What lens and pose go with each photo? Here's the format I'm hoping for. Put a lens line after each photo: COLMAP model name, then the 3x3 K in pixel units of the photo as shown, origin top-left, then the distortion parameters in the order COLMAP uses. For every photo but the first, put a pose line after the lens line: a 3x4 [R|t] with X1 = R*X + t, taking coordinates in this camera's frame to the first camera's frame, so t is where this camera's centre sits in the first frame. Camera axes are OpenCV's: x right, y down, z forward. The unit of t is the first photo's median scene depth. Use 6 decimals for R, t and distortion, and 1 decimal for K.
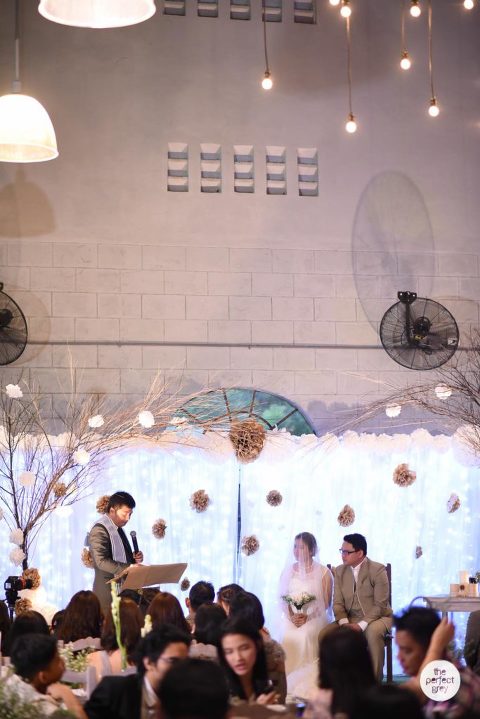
lens RADIAL K [[1746.2, 0, 240.0], [0, 1746.2, 359.5], [0, 0, 1]] dist [0.082603, 0.041174]
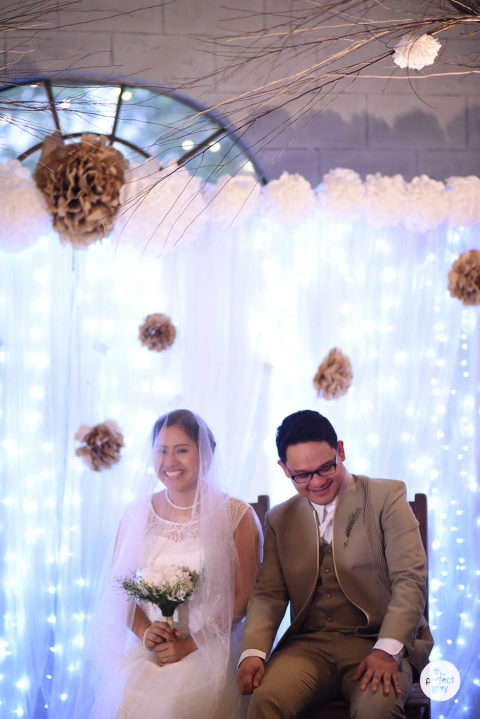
lens RADIAL K [[1952.5, 0, 240.0], [0, 1952.5, 359.5], [0, 0, 1]] dist [-0.085365, -1.384662]
pose [[0.997836, -0.009184, -0.065114, 0.069677], [0.012985, 0.998221, 0.058193, 0.059449], [0.064464, -0.058913, 0.996180, 0.542064]]
